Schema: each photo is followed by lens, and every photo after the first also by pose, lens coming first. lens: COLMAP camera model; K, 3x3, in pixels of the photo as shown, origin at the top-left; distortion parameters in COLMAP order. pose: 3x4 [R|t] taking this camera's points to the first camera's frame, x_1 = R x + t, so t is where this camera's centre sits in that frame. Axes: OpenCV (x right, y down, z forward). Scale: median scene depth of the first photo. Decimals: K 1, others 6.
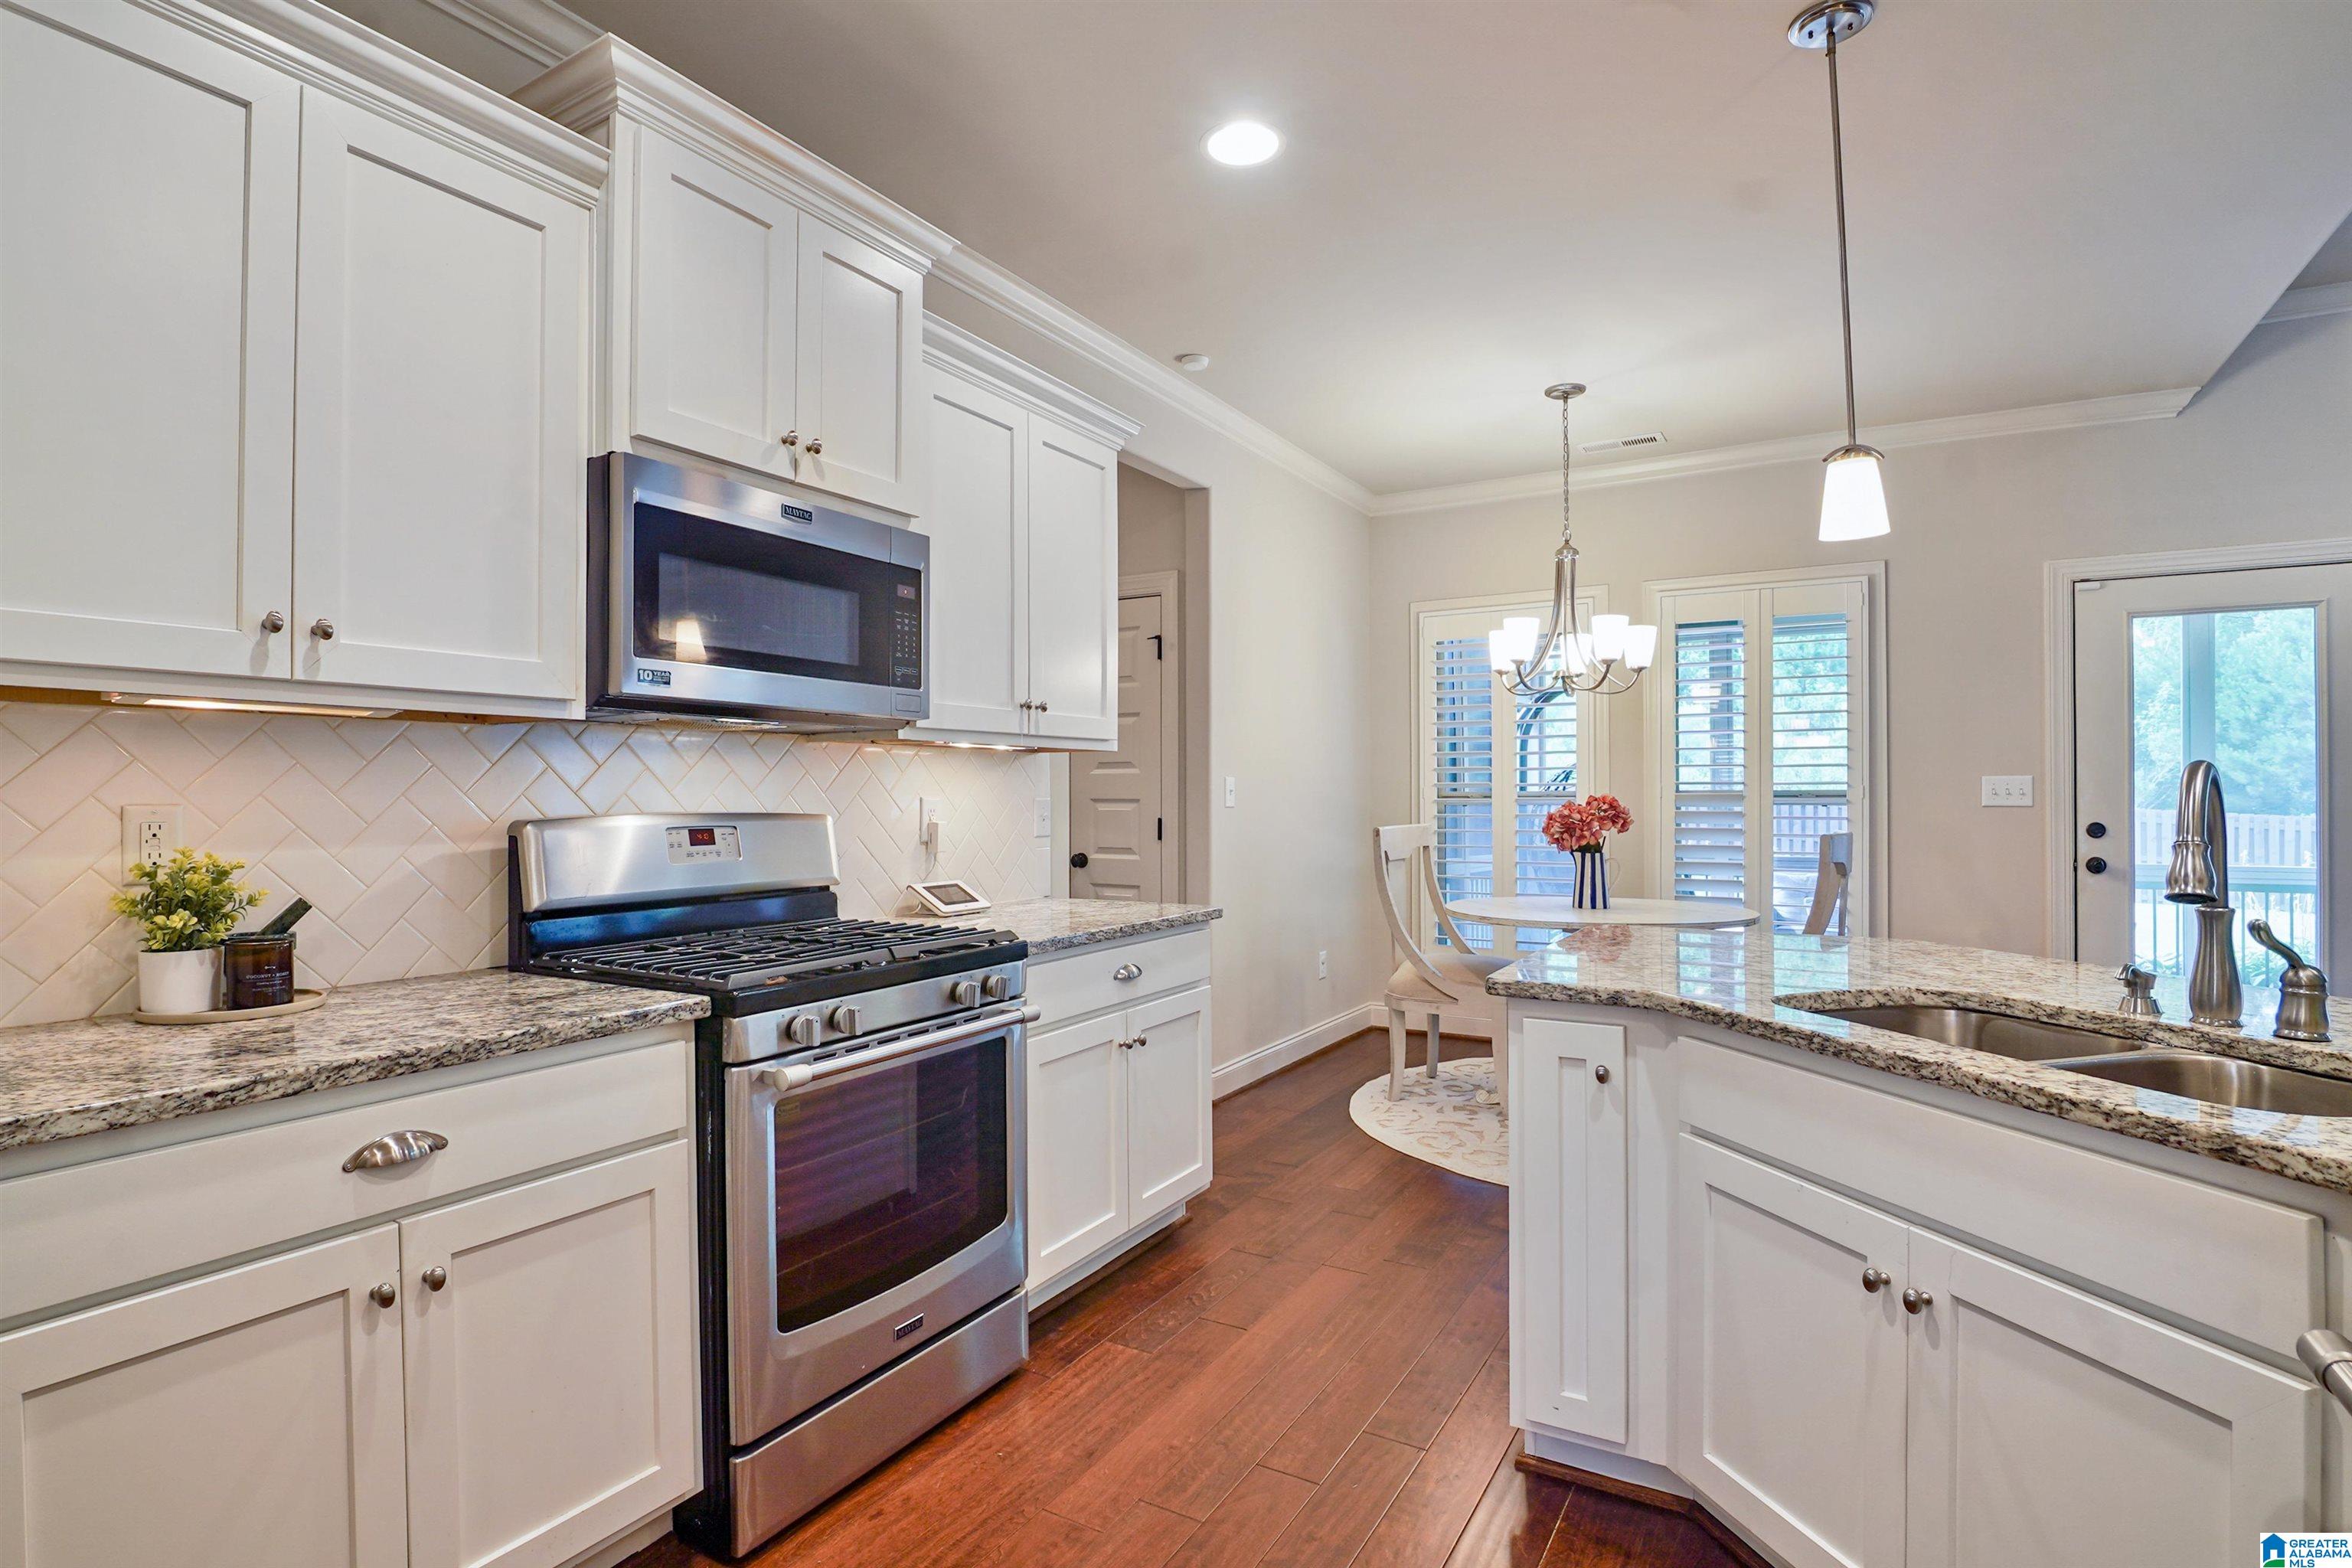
lens RADIAL K [[1157.7, 0, 1170.7], [0, 1157.7, 782.4], [0, 0, 1]] dist [-0.027540, -0.001827]
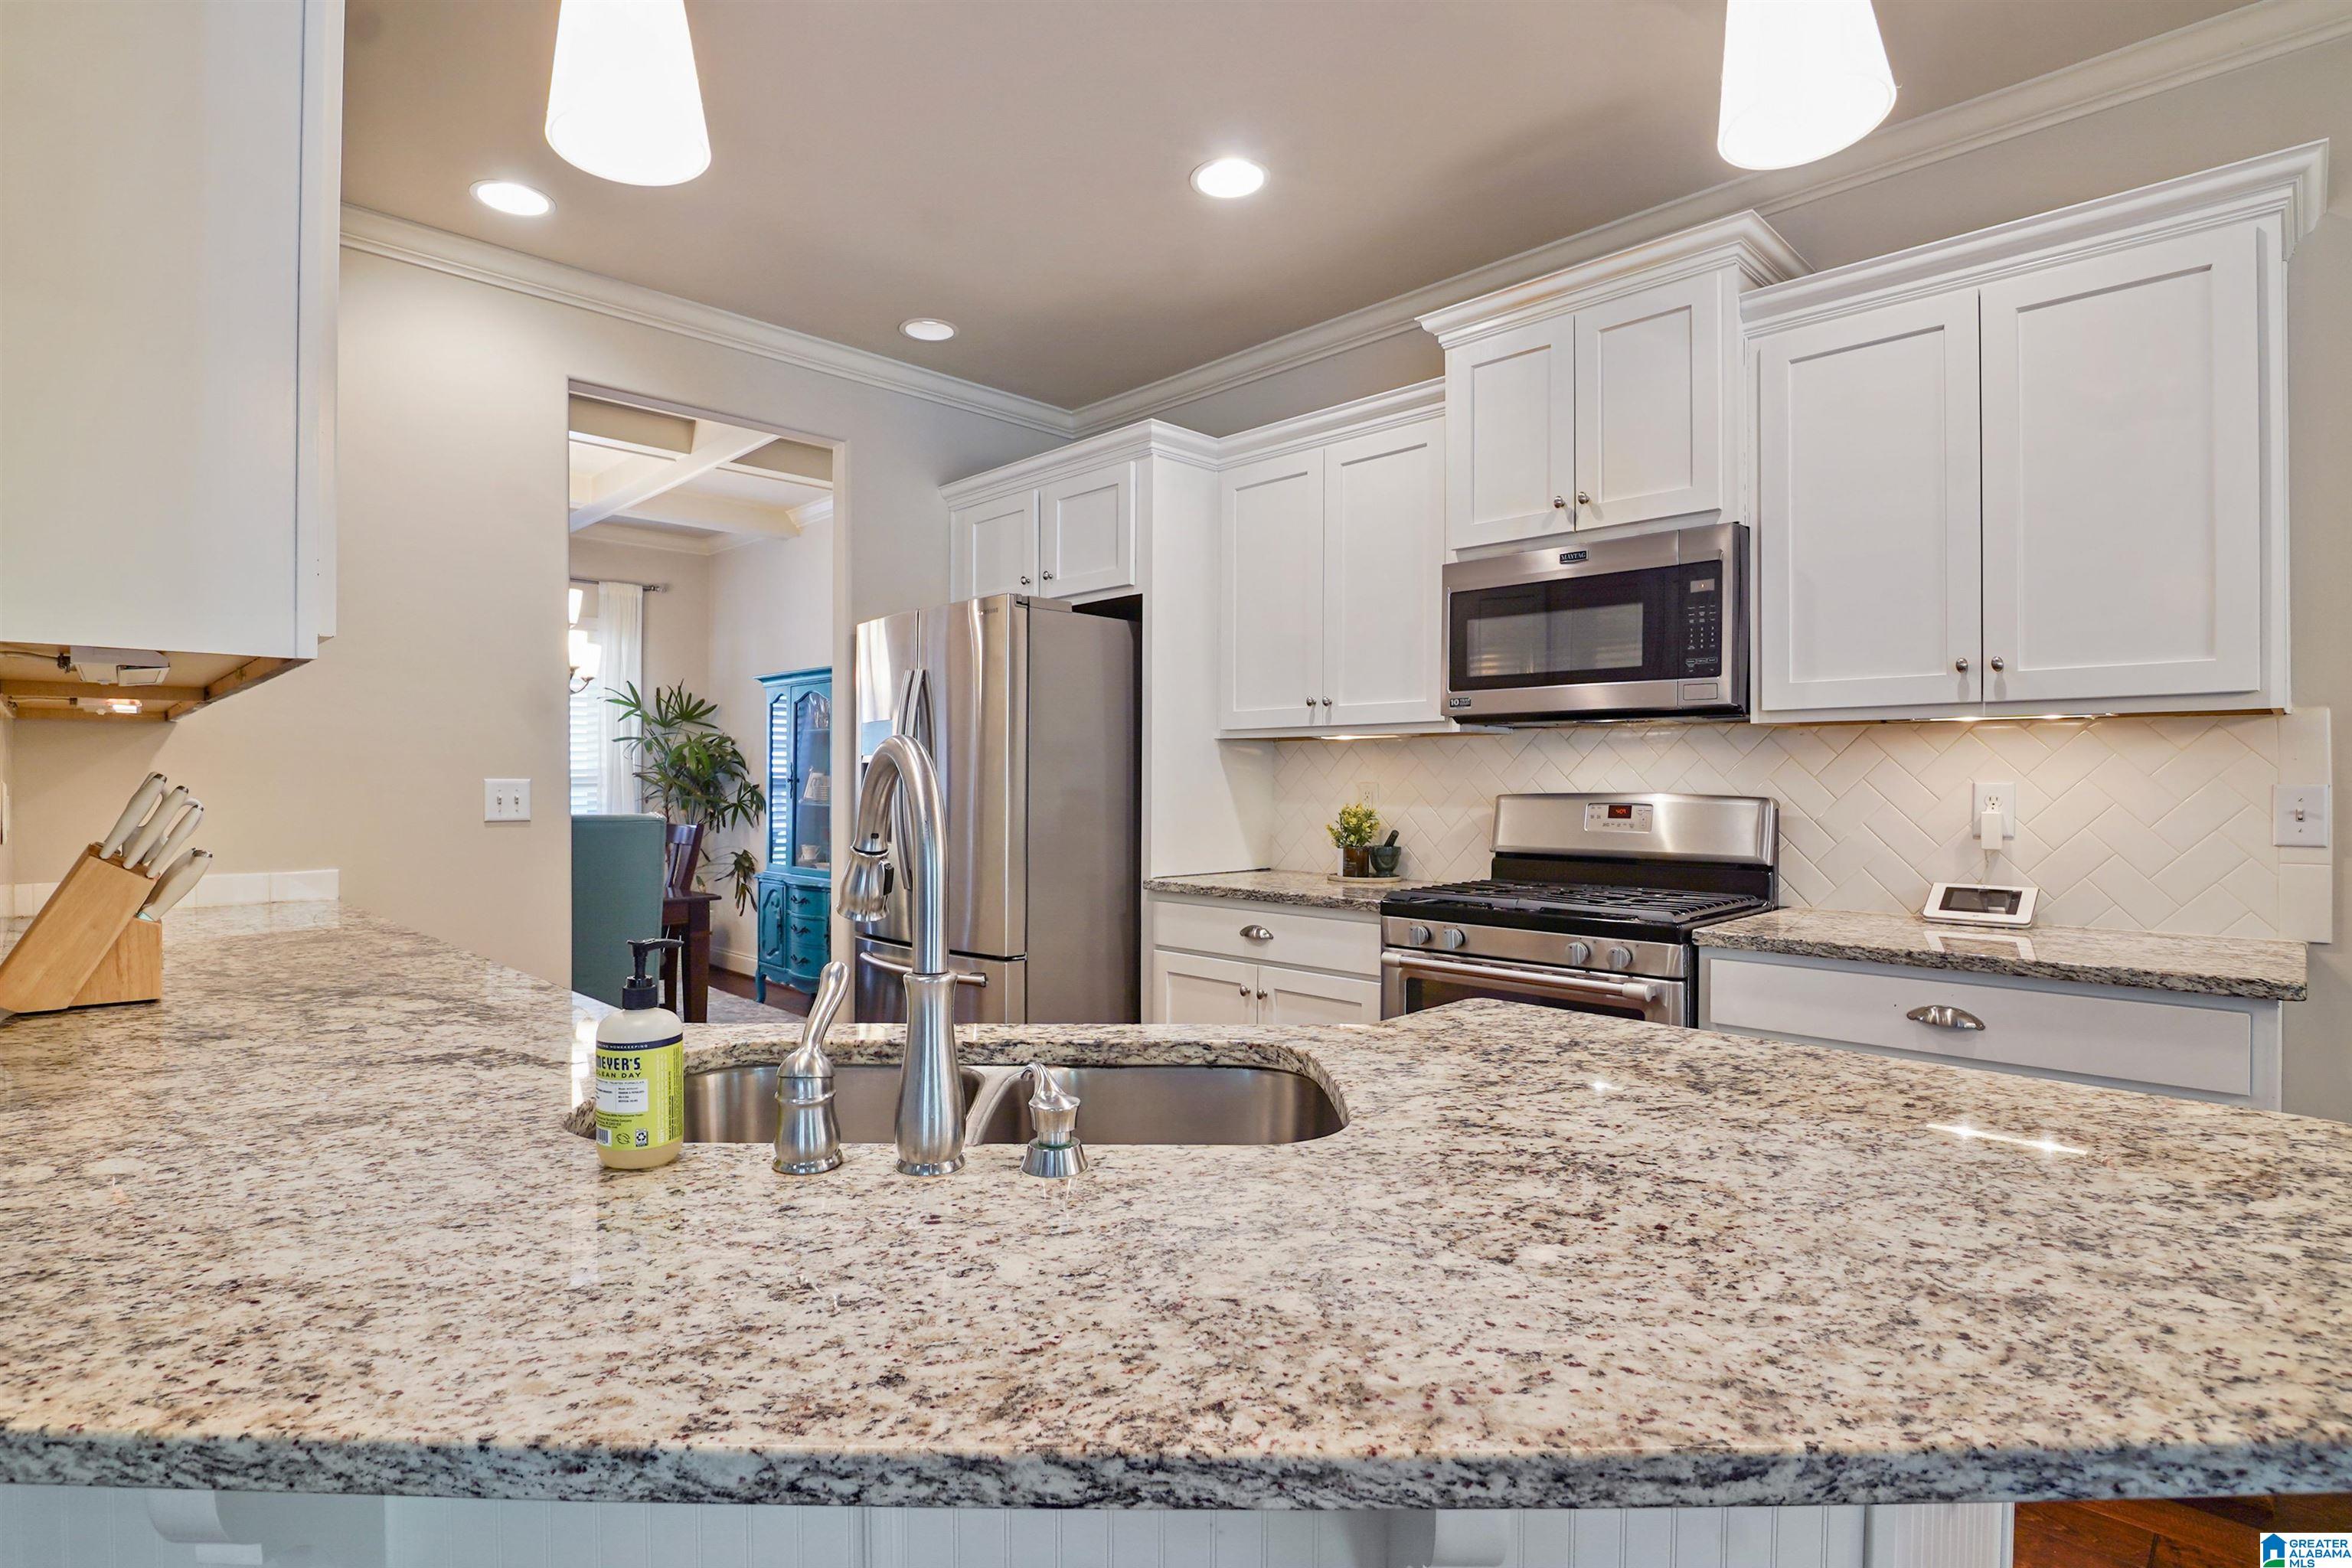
lens RADIAL K [[1157.7, 0, 1157.9], [0, 1157.7, 785.2], [0, 0, 1]] dist [-0.027540, -0.001827]
pose [[-0.257878, 0.006291, -0.966157, 0.949881], [0.008624, 0.999954, 0.004209, 0.008031], [0.966139, -0.007247, -0.257921, 0.825381]]
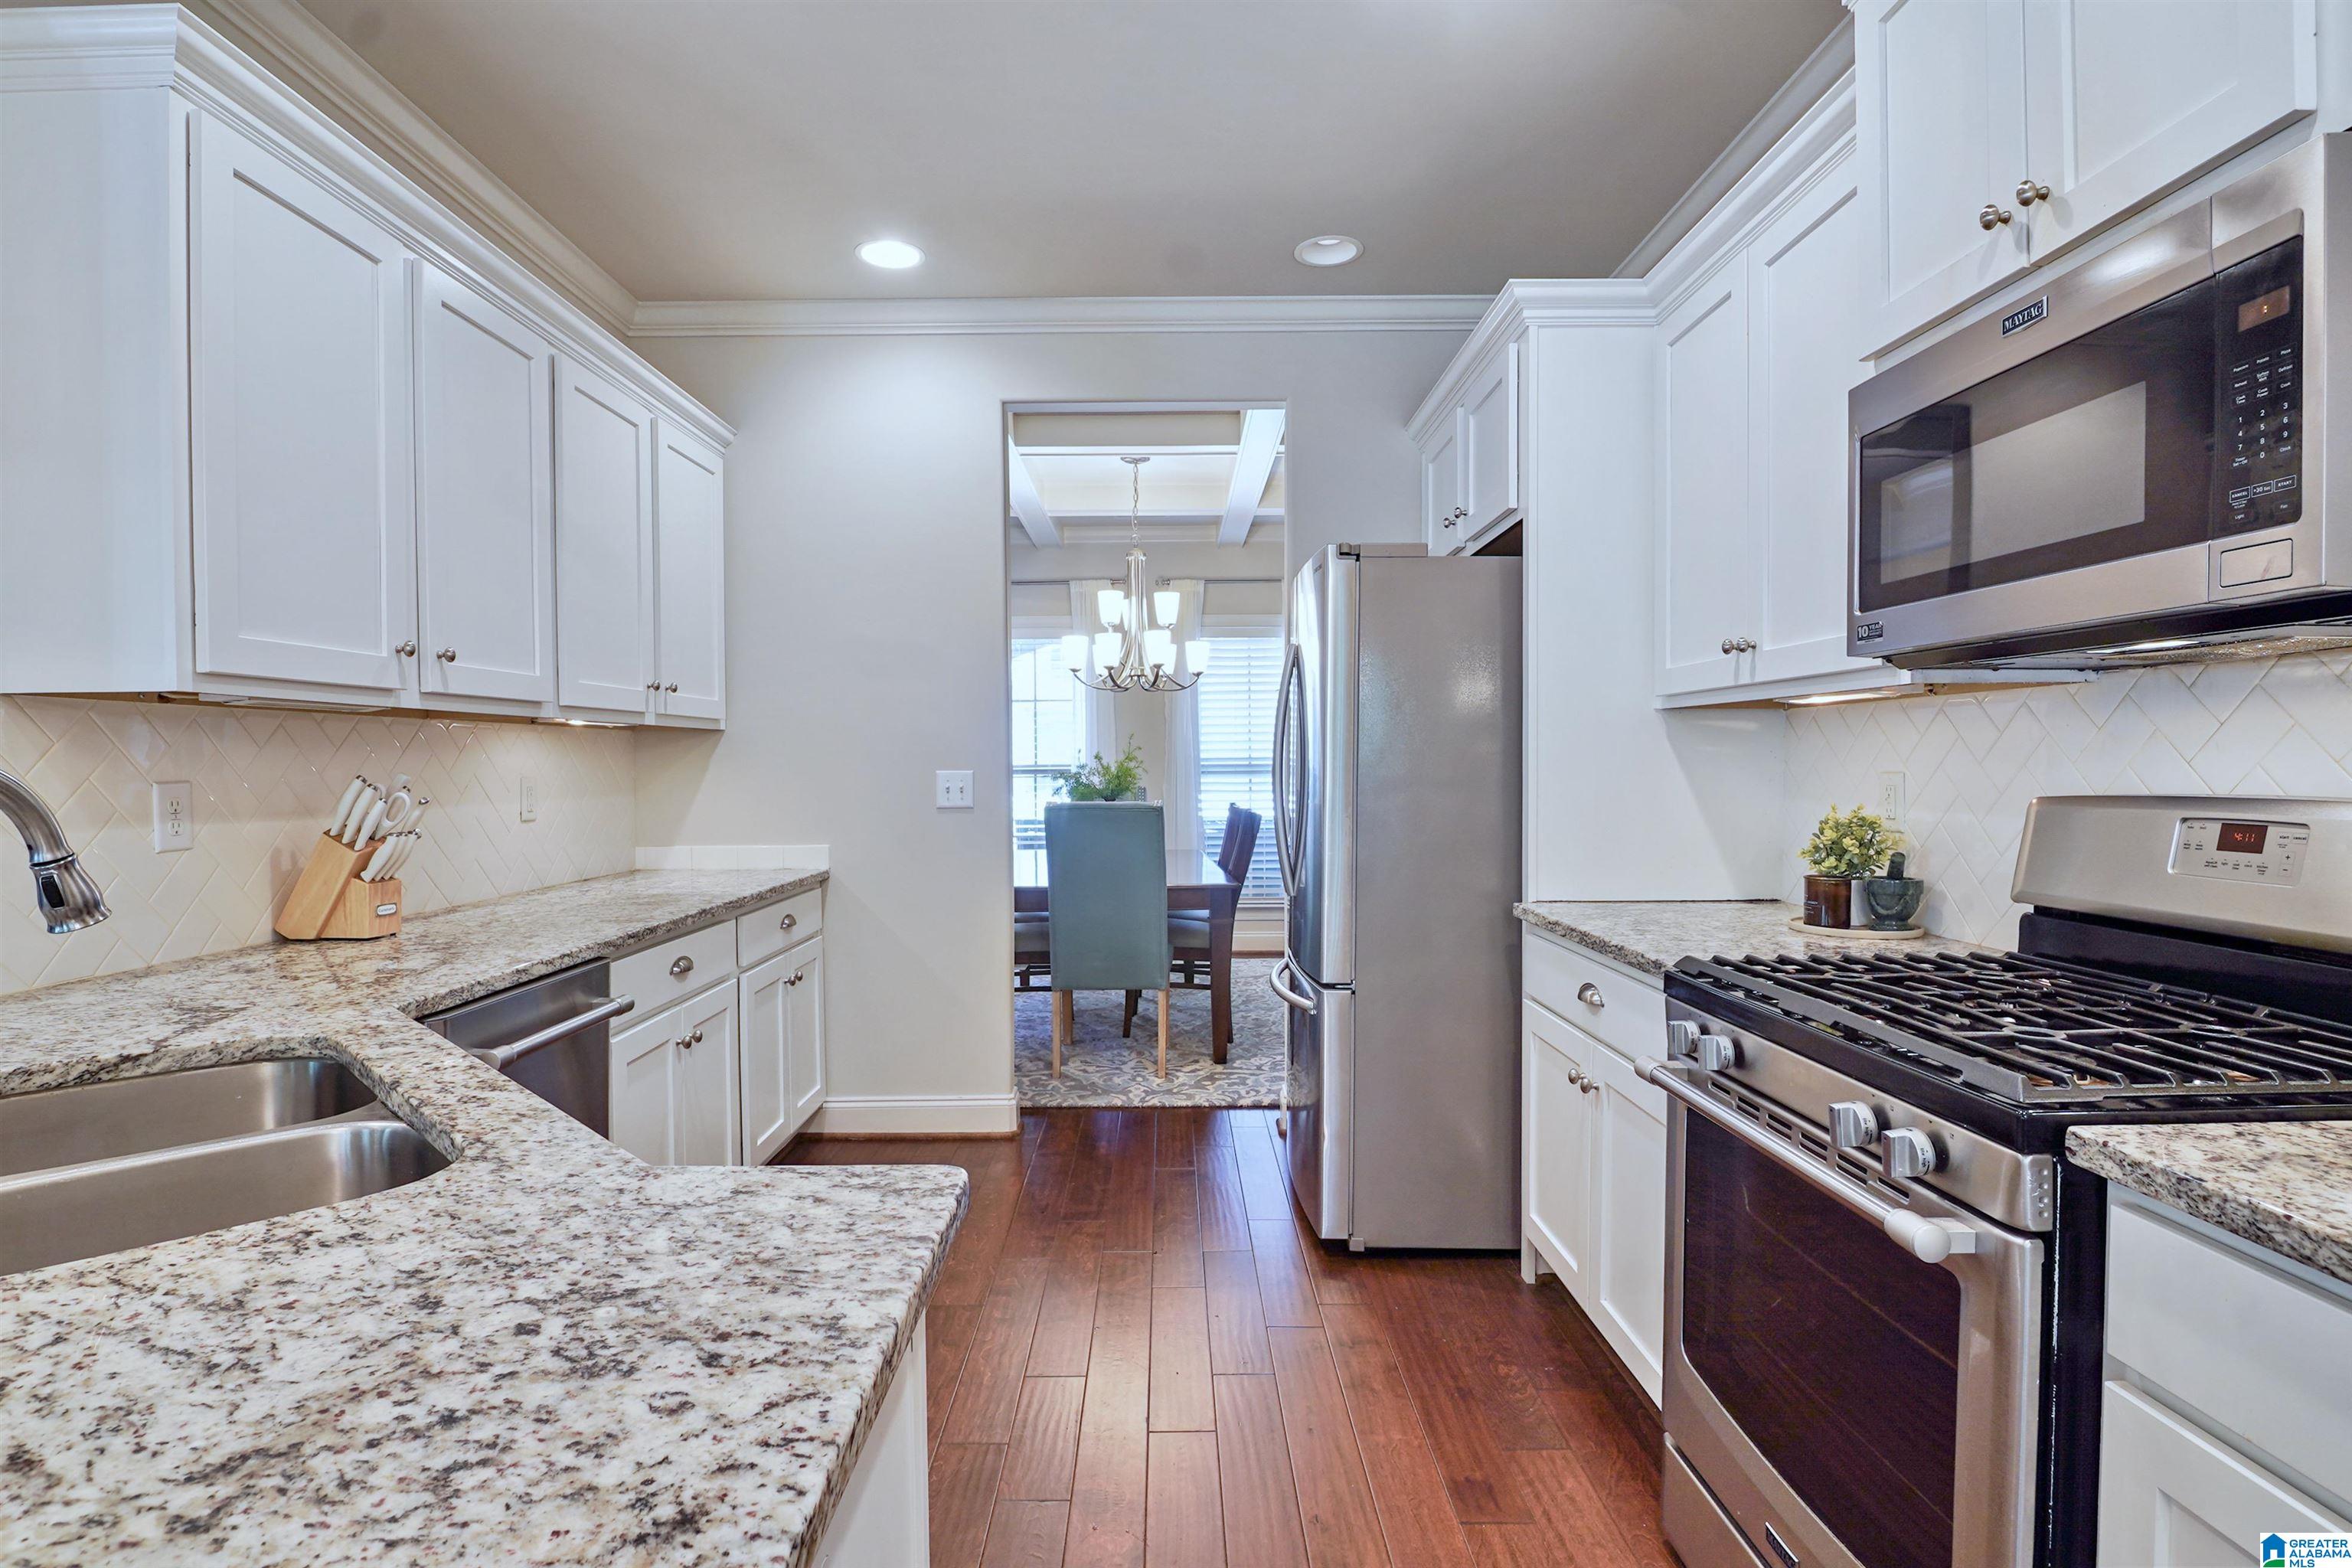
lens RADIAL K [[1157.7, 0, 1161.6], [0, 1157.7, 785.3], [0, 0, 1]] dist [-0.027540, -0.001827]
pose [[-0.863923, 0.017773, -0.503310, 0.365136], [0.013990, 0.999838, 0.011293, 0.005706], [0.503429, 0.002715, -0.864032, 1.208672]]
